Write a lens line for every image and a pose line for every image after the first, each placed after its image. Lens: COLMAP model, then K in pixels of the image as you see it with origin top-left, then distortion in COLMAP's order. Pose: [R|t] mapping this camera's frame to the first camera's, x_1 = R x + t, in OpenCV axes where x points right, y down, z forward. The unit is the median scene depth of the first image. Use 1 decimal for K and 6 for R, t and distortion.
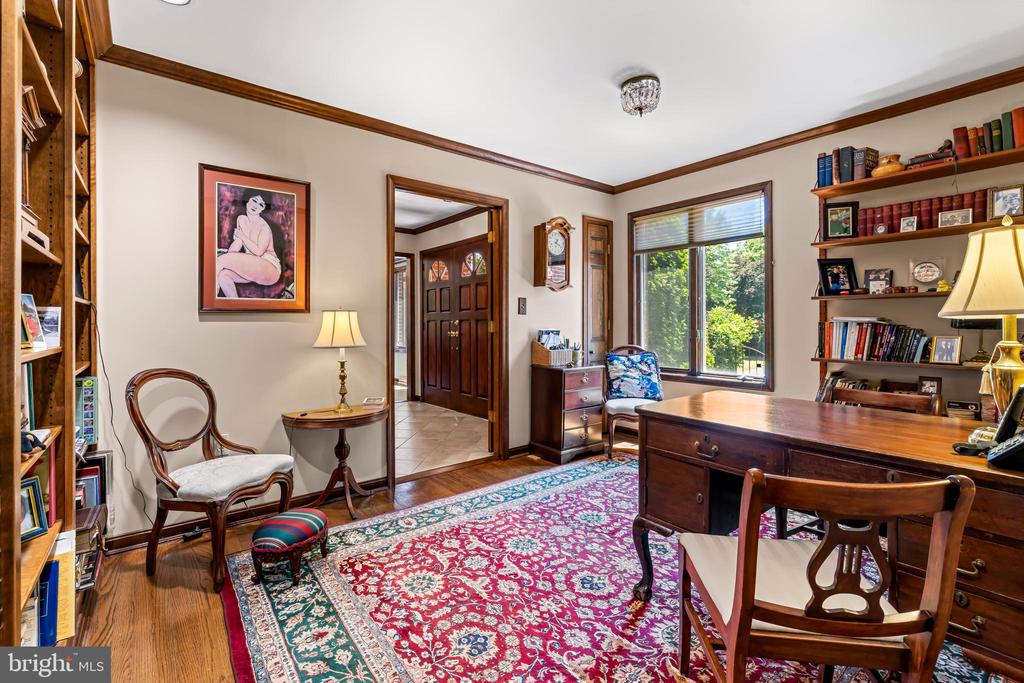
lens RADIAL K [[453.7, 0, 512.7], [0, 453.7, 322.5], [0, 0, 1]] dist [-0.002718, 0.000005]
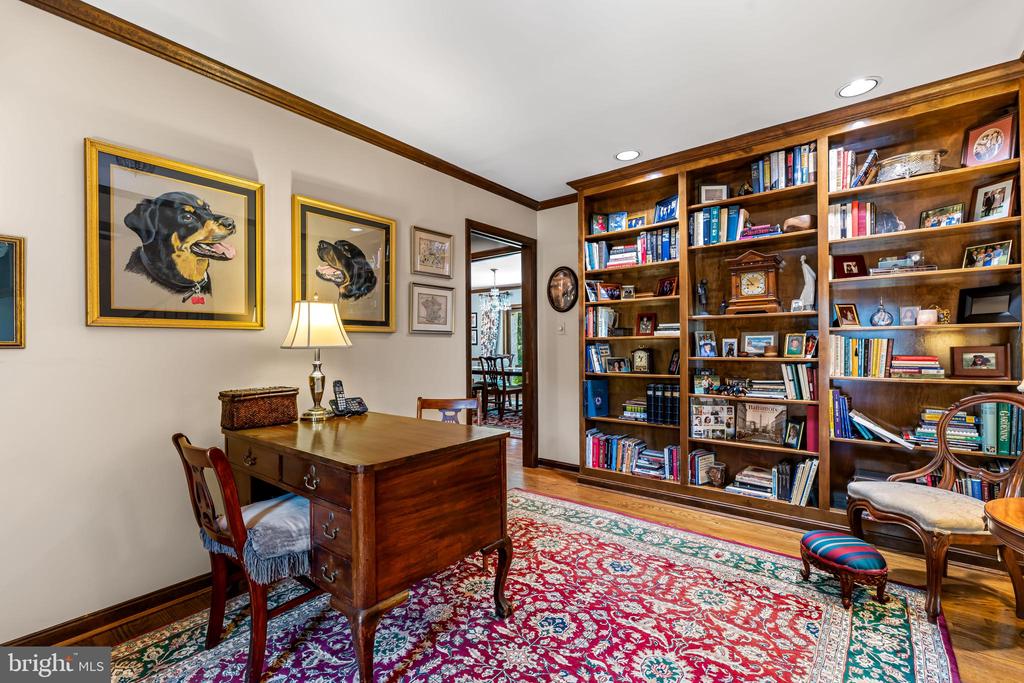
lens RADIAL K [[453.7, 0, 512.4], [0, 453.7, 345.6], [0, 0, 1]] dist [-0.002718, 0.000005]
pose [[-0.975896, 0.009924, -0.218013, 0.479182], [0.011195, 0.999927, -0.004598, -0.005297], [0.217951, -0.006928, -0.975935, 1.983954]]
